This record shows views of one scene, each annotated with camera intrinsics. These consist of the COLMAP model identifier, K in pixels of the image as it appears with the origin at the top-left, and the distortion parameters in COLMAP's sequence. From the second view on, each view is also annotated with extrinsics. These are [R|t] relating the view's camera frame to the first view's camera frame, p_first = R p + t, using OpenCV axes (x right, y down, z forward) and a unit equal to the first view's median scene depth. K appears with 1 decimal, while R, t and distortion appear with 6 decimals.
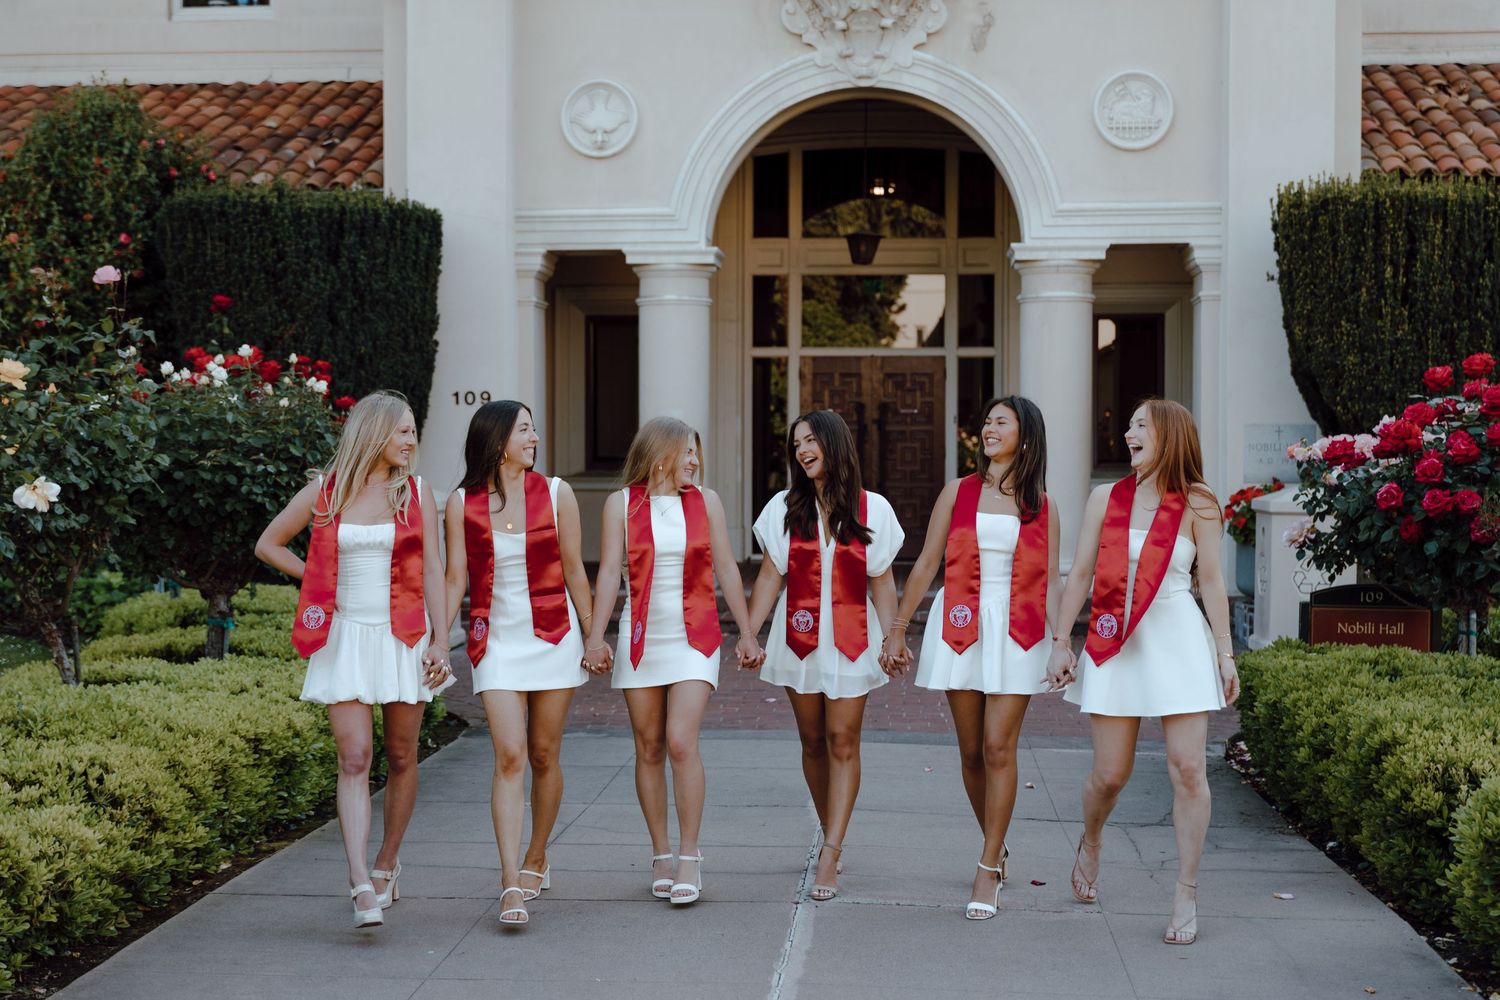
lens RADIAL K [[1995.6, 0, 751.1], [0, 1995.6, 512.7], [0, 0, 1]] dist [-0.002998, 0.000000]
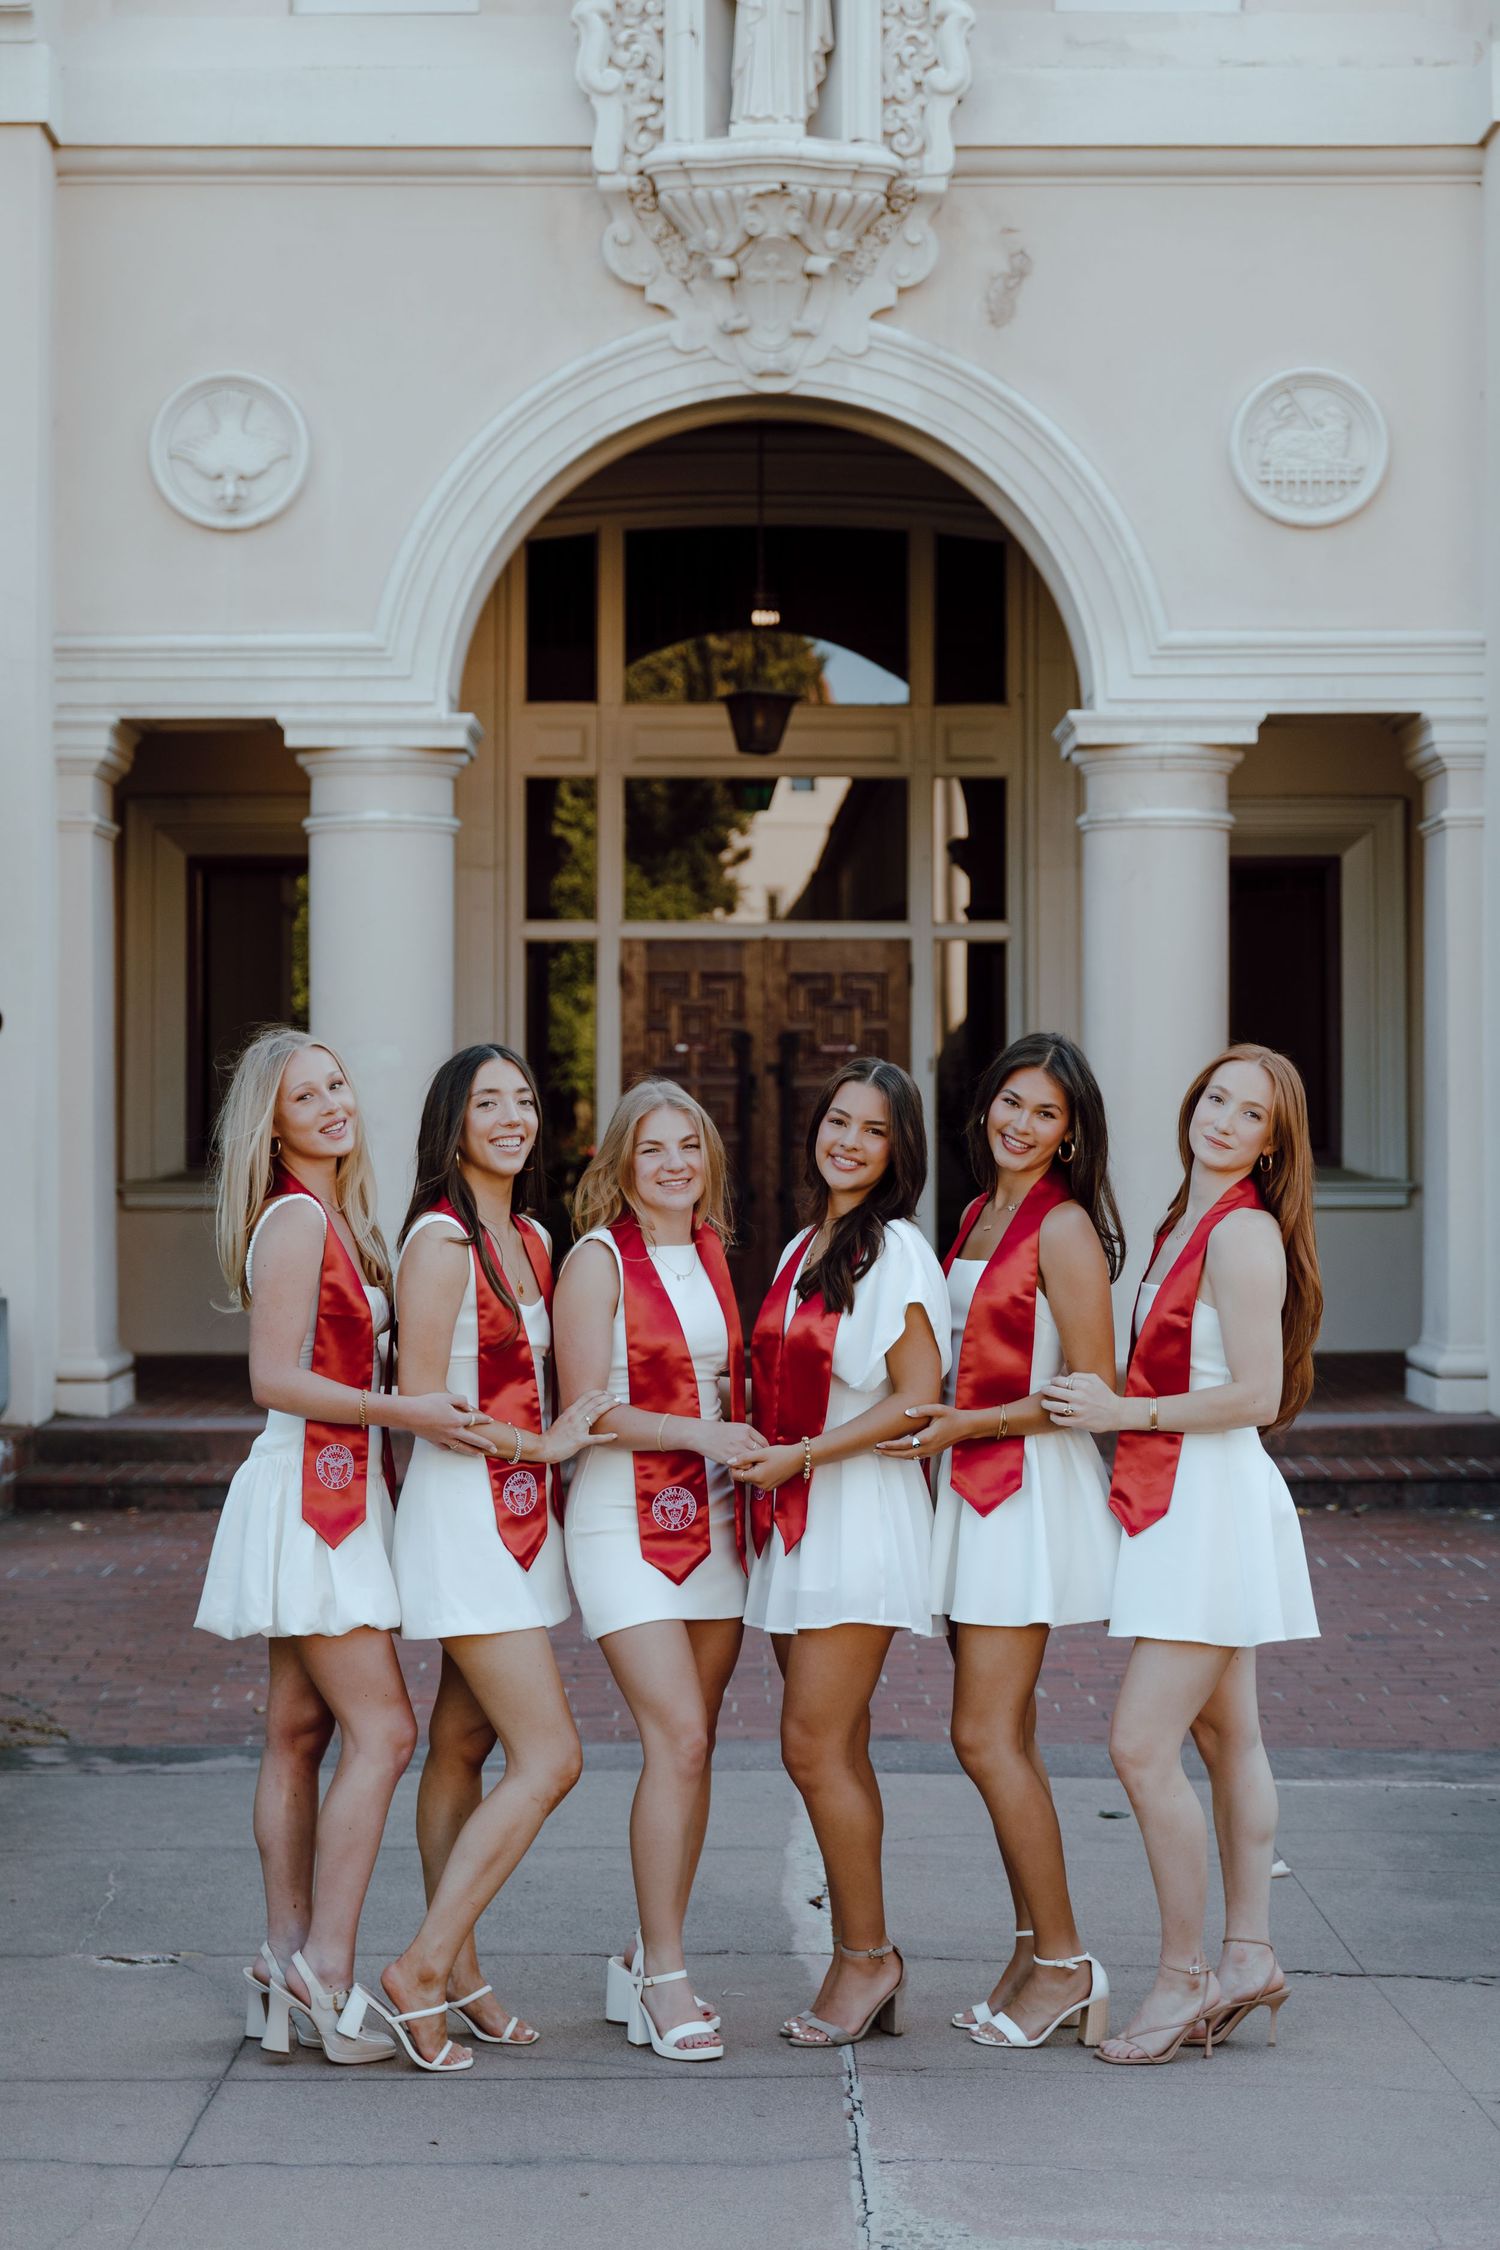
lens RADIAL K [[3631.2, 0, 751.7], [0, 3631.2, 1102.5], [0, 0, 1]] dist [-0.023534, 0.000000]
pose [[0.995974, -0.002143, 0.089616, -0.028722], [0.005333, 0.999360, -0.035371, -0.006127], [-0.089483, 0.035707, 0.995348, 0.111777]]
